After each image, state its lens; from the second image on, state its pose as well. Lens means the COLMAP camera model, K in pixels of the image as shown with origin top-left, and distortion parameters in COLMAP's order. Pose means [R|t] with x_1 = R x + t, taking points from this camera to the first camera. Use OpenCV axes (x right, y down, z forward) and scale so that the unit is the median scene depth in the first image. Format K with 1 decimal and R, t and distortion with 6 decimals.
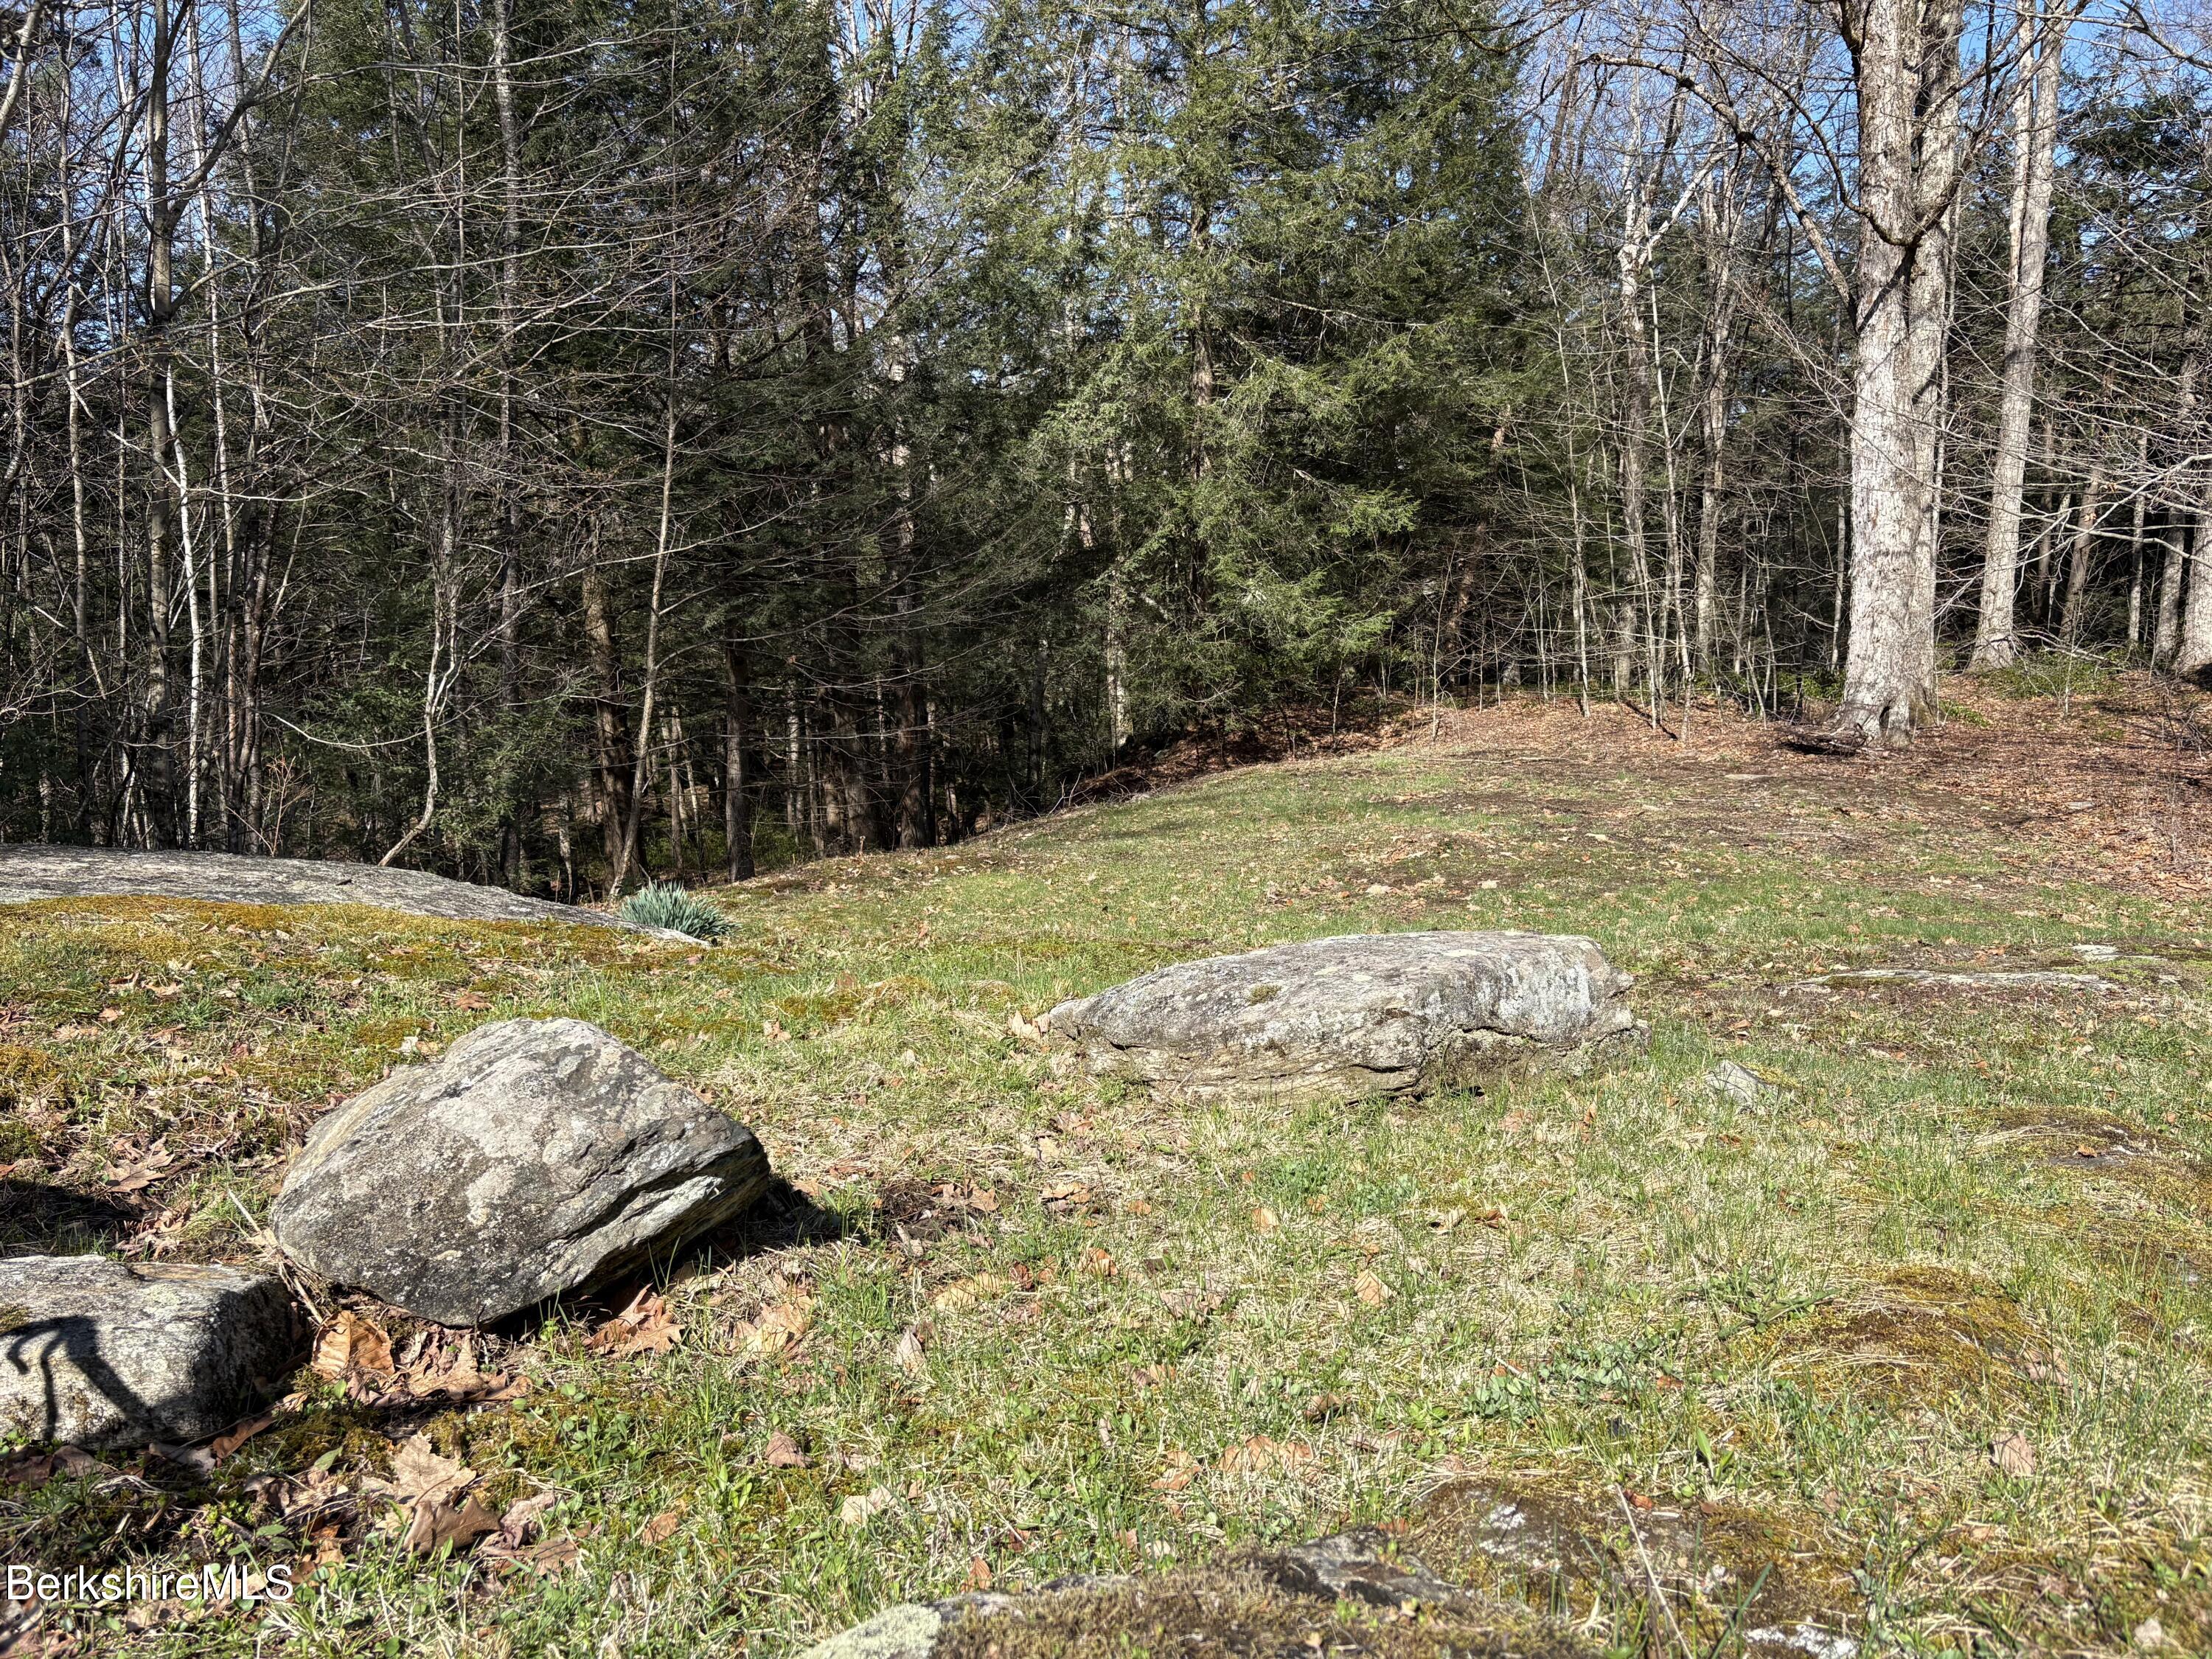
lens RADIAL K [[1682.8, 0, 1116.4], [0, 1682.8, 833.7], [0, 0, 1]] dist [0.056755, -0.051234]
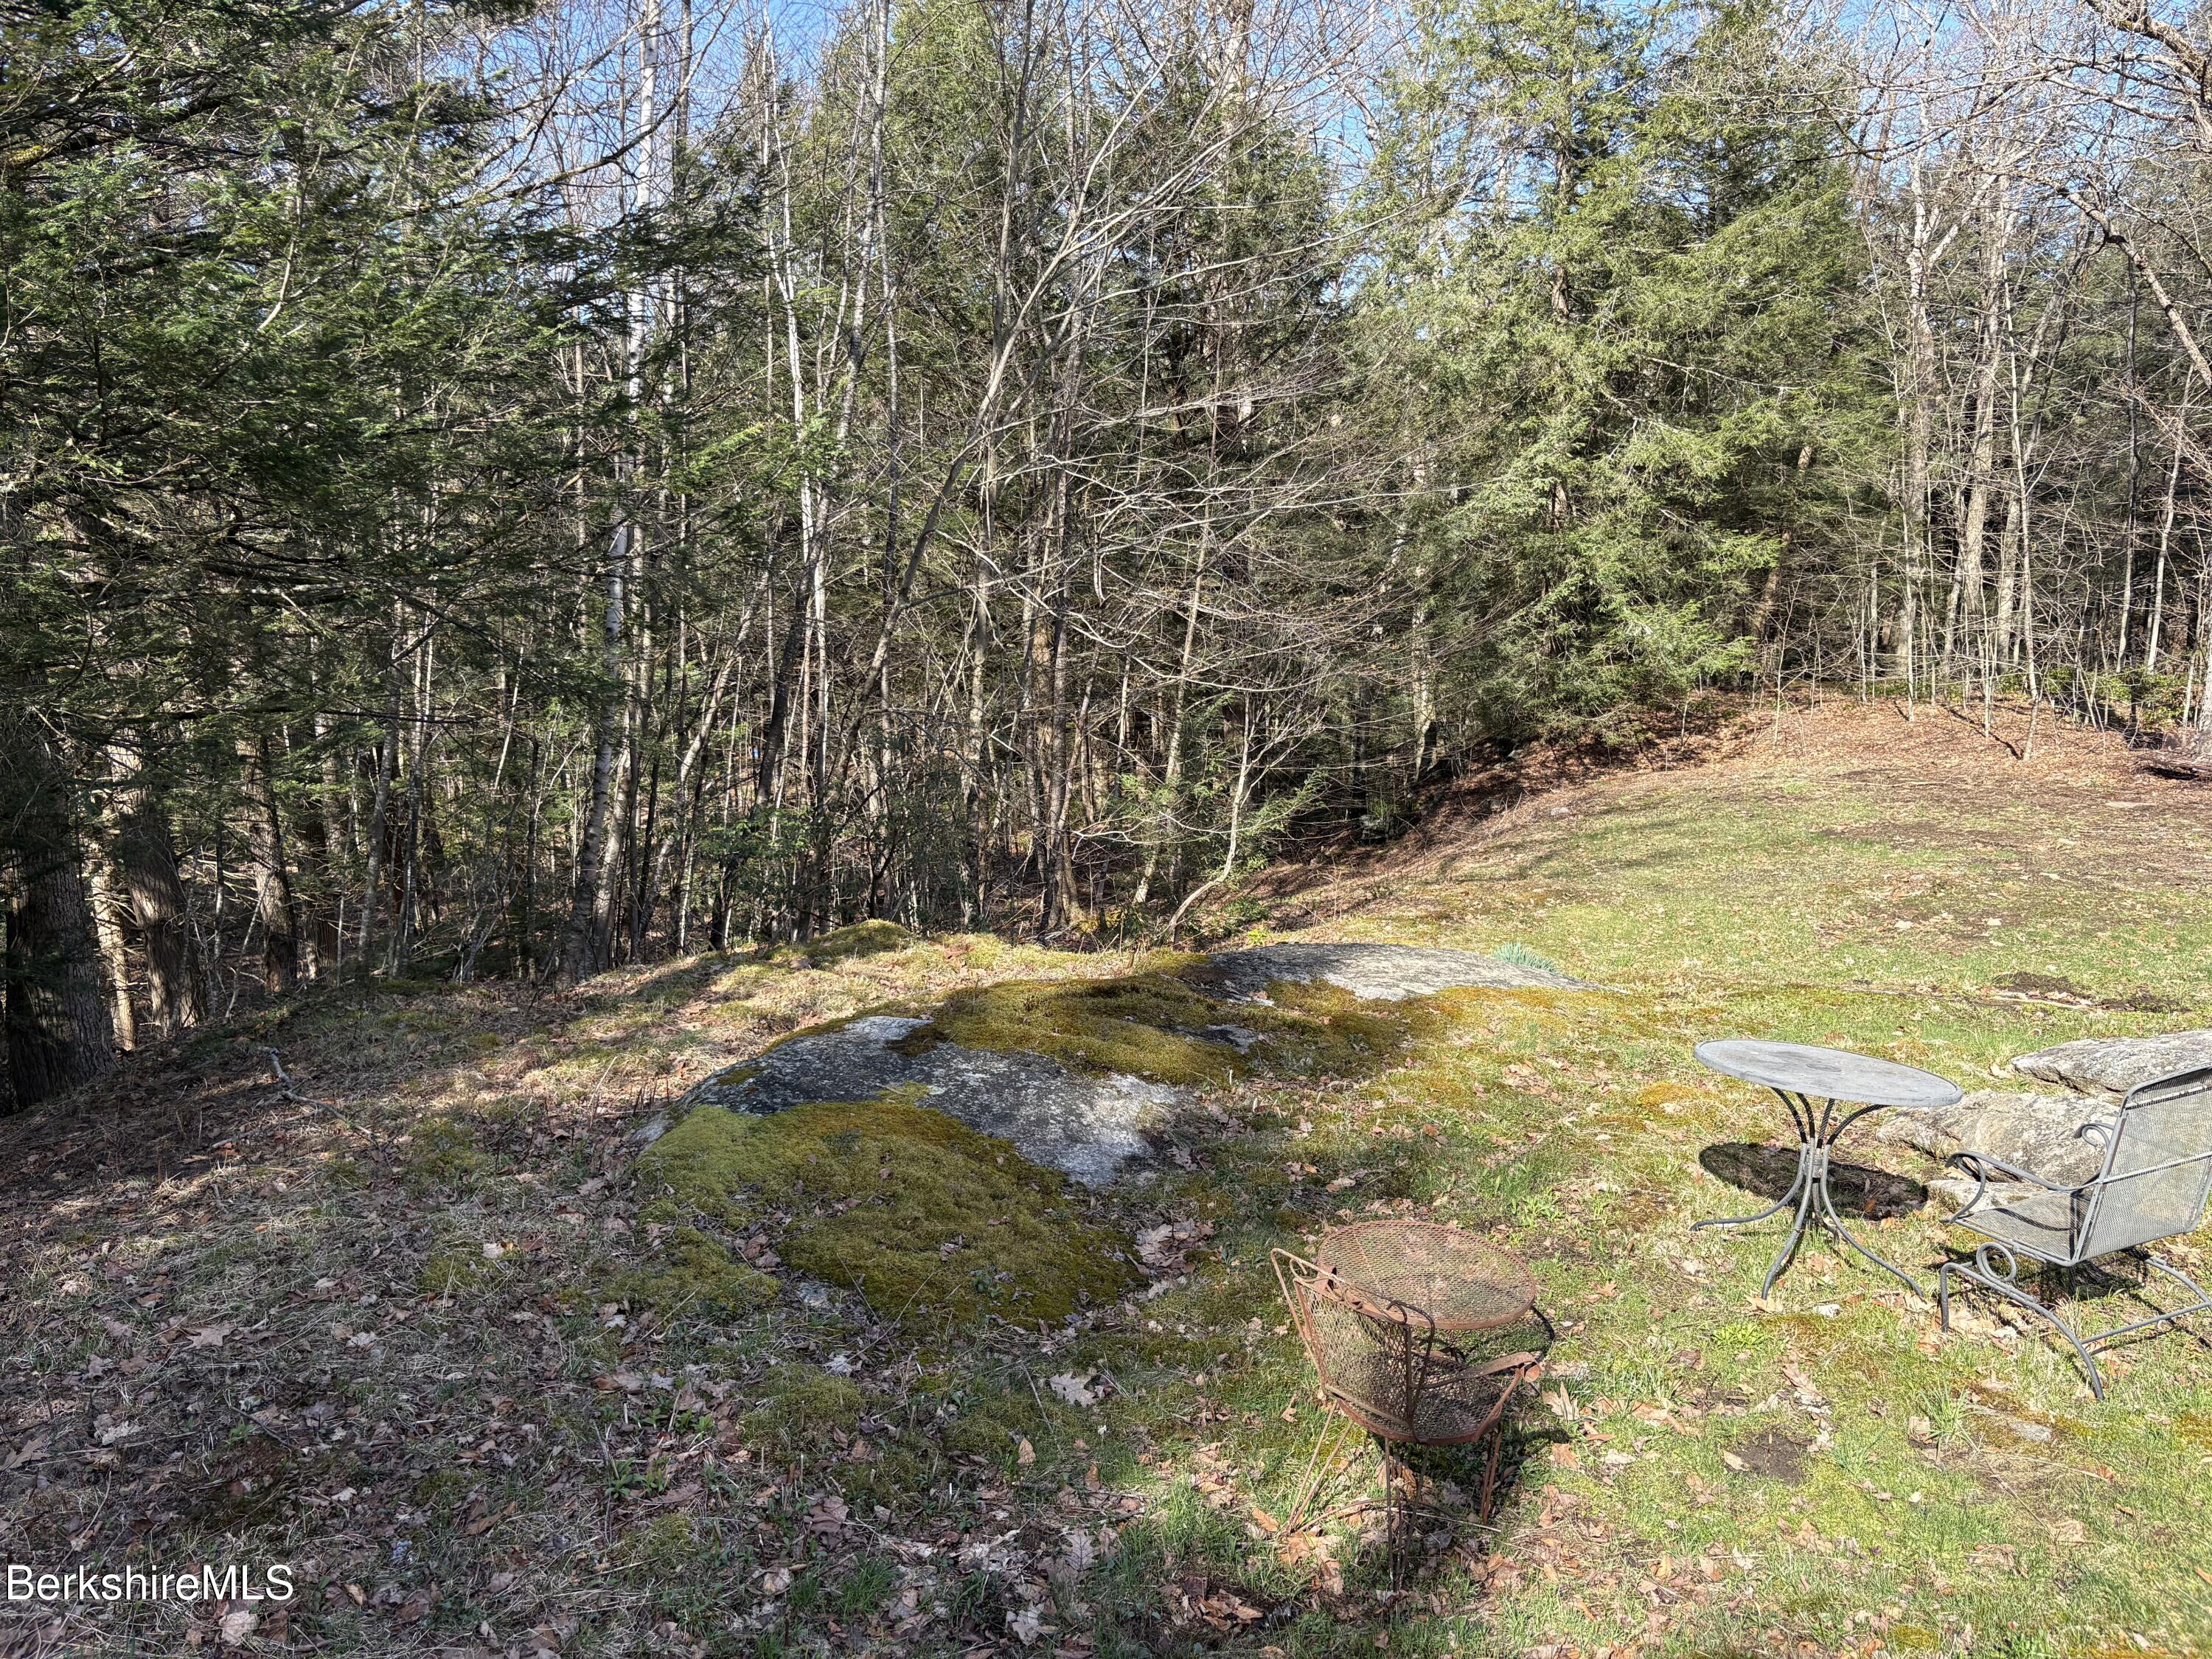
lens RADIAL K [[1682.8, 0, 1099.4], [0, 1682.8, 824.2], [0, 0, 1]] dist [0.056755, -0.051234]
pose [[0.995987, 0.002673, -0.089455, -0.184334], [0.000490, 0.999376, 0.035314, -0.048610], [0.089493, -0.035216, 0.995365, -0.196412]]
